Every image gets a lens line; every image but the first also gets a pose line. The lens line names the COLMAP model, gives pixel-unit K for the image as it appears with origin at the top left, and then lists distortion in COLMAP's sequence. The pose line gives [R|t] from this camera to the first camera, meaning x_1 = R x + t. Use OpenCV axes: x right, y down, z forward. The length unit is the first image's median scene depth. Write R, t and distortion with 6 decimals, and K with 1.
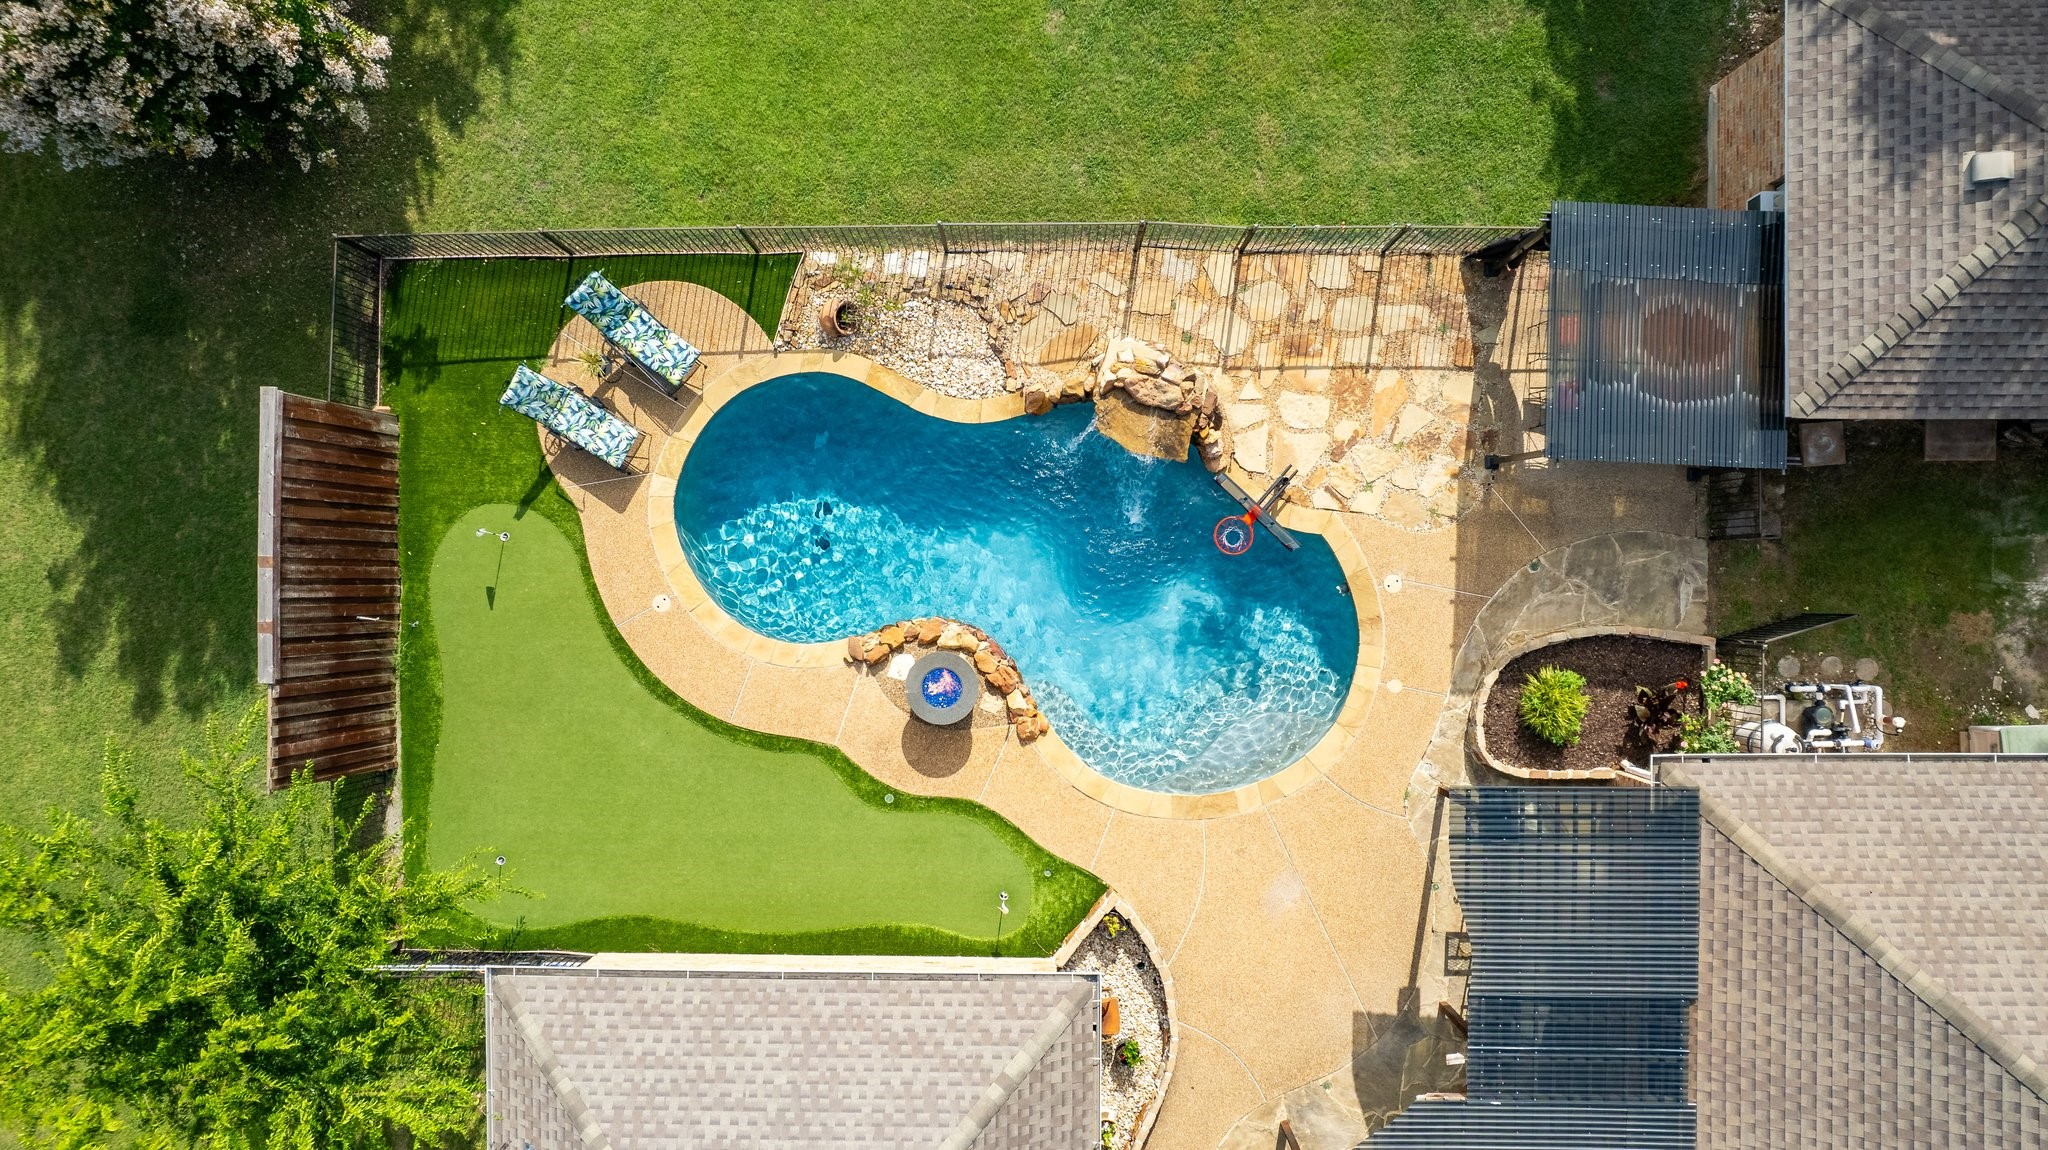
lens RADIAL K [[1340.0, 0, 1023.9], [0, 1340.0, 563.6], [0, 0, 1]] dist [-0.020254, -0.000513]
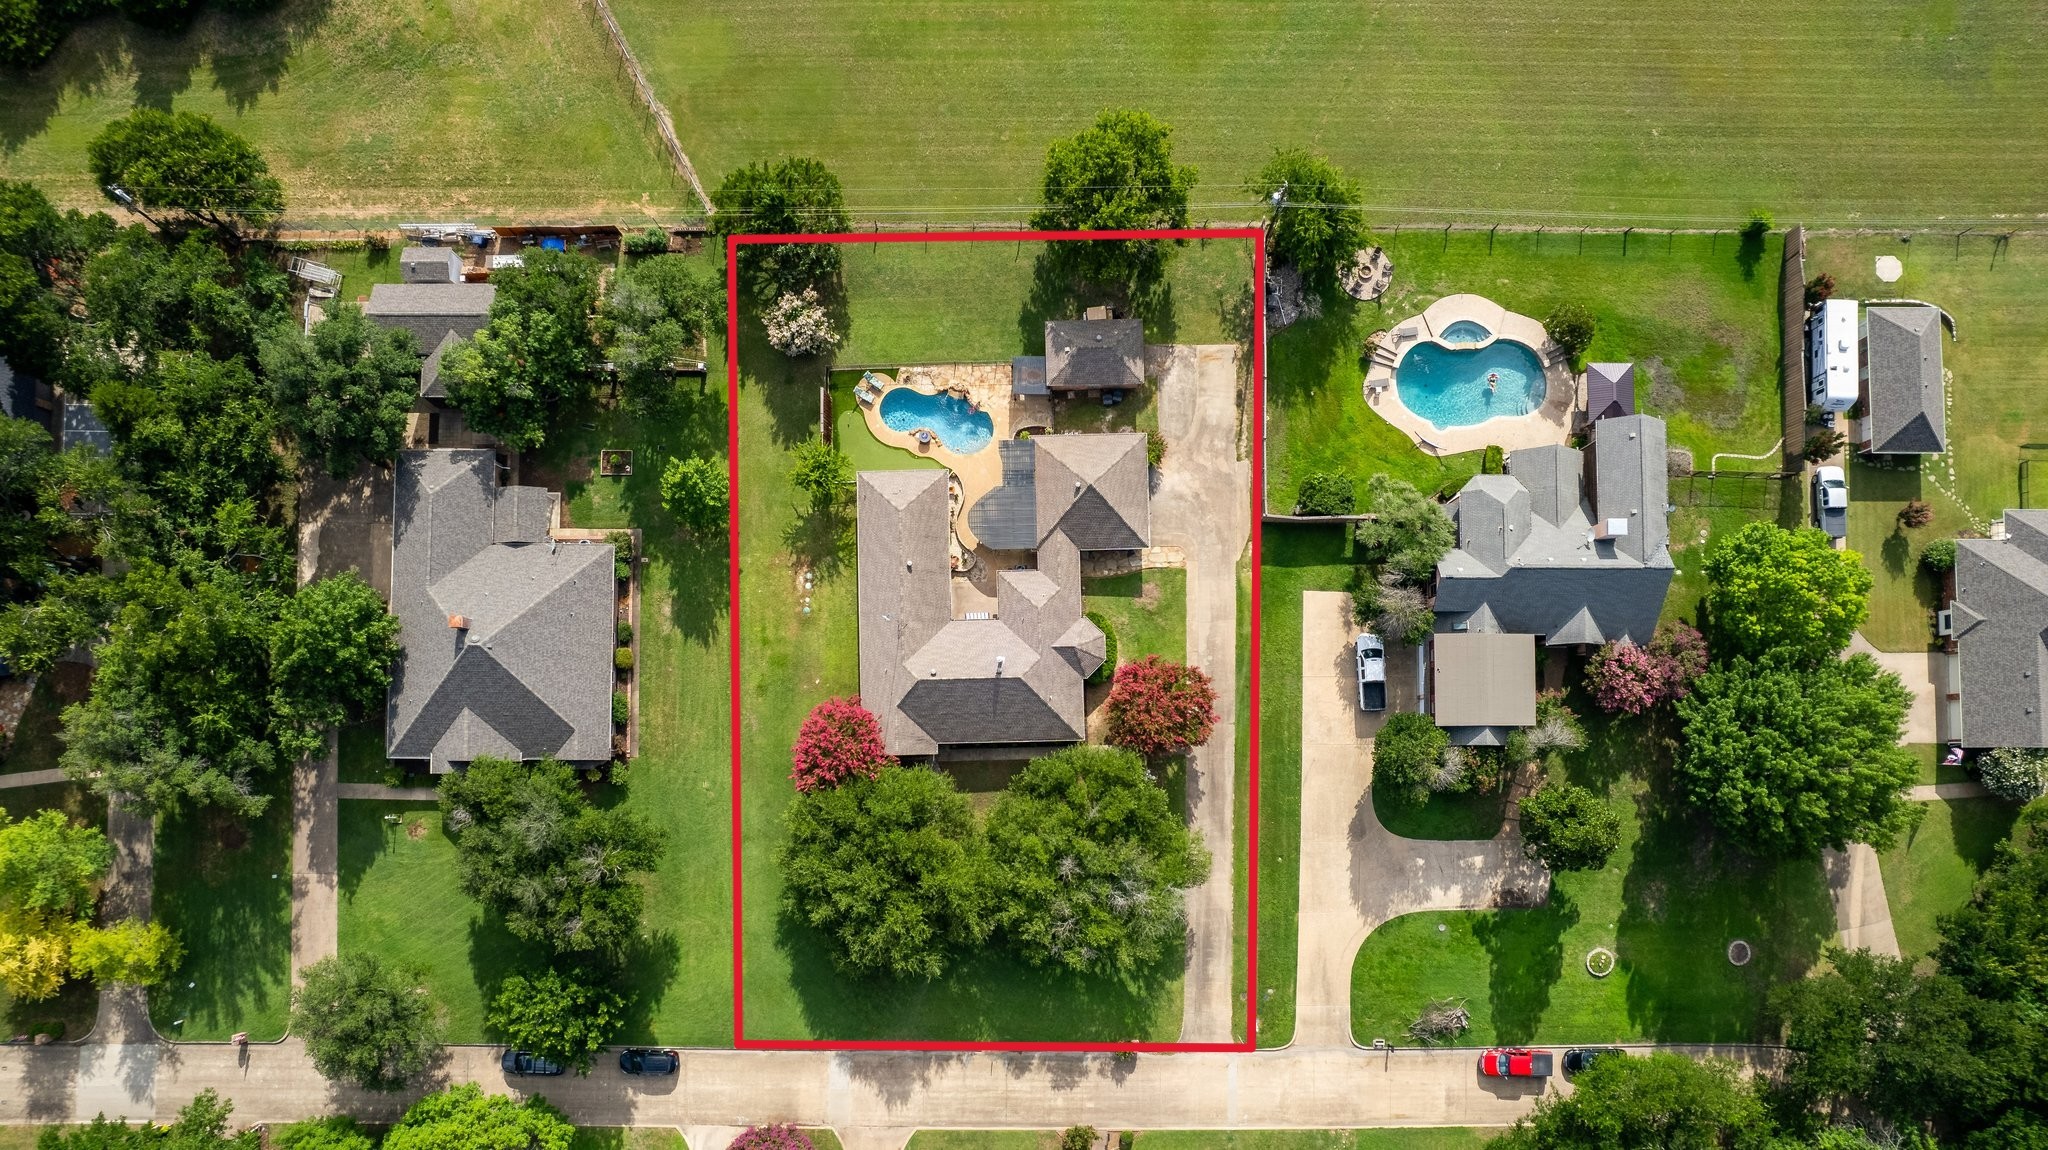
lens RADIAL K [[1340.0, 0, 1049.6], [0, 1340.0, 718.6], [0, 0, 1]] dist [-0.020254, -0.000513]
pose [[0.999670, -0.025083, 0.005508, 0.436628], [0.025420, 0.996969, -0.073529, 1.807119], [-0.003647, 0.073645, 0.997278, -4.911541]]
